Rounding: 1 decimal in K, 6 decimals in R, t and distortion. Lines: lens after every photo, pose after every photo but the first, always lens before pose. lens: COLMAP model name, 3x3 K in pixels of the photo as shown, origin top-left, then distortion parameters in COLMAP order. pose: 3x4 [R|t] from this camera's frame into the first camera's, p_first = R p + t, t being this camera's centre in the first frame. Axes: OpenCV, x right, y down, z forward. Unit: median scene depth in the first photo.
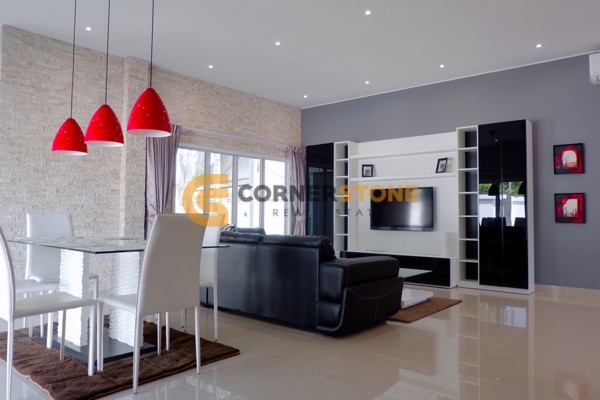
lens RADIAL K [[452.5, 0, 291.5], [0, 452.5, 197.7], [0, 0, 1]] dist [-0.003946, 0.000530]
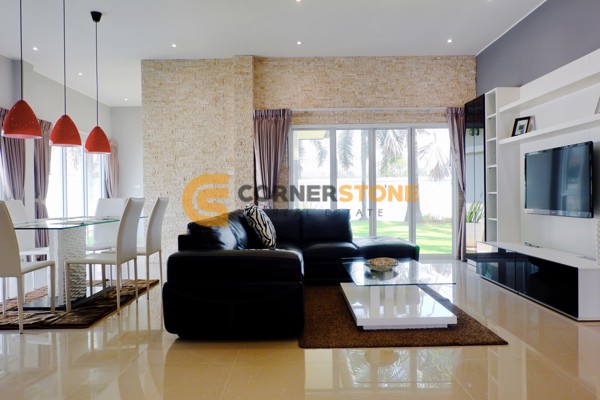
lens RADIAL K [[428.6, 0, 297.1], [0, 428.6, 198.8], [0, 0, 1]] dist [-0.011017, 0.001292]
pose [[0.655440, -0.008078, -0.755204, 0.464782], [0.047702, 0.998389, 0.030720, 0.013445], [0.753739, -0.056160, 0.654770, 0.348156]]
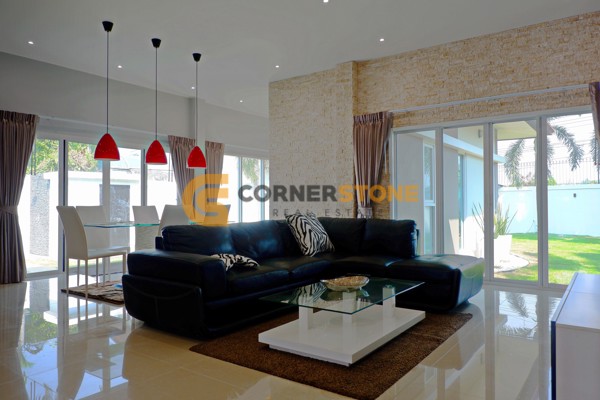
lens RADIAL K [[428.6, 0, 297.1], [0, 428.6, 198.8], [0, 0, 1]] dist [-0.011017, 0.001292]
pose [[0.092730, -0.022336, -0.995441, 0.589675], [0.043209, 0.998897, -0.018388, 0.031153], [0.994753, -0.041306, 0.093593, 0.678338]]
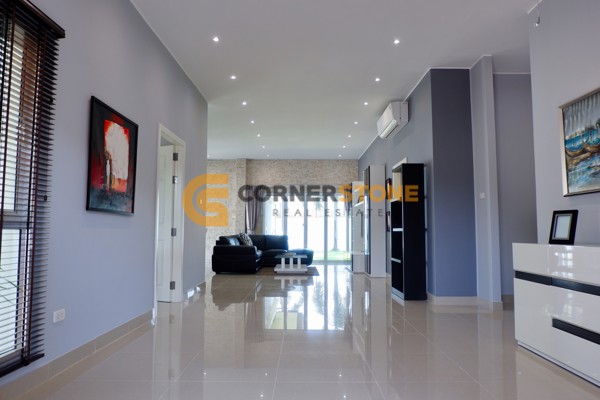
lens RADIAL K [[427.9, 0, 297.4], [0, 427.9, 199.1], [0, 0, 1]] dist [-0.034139, 0.020871]
pose [[0.654987, -0.064847, -0.752853, 1.220910], [0.035242, 0.997848, -0.055289, 0.013433], [0.754818, 0.009682, 0.655863, -0.137866]]
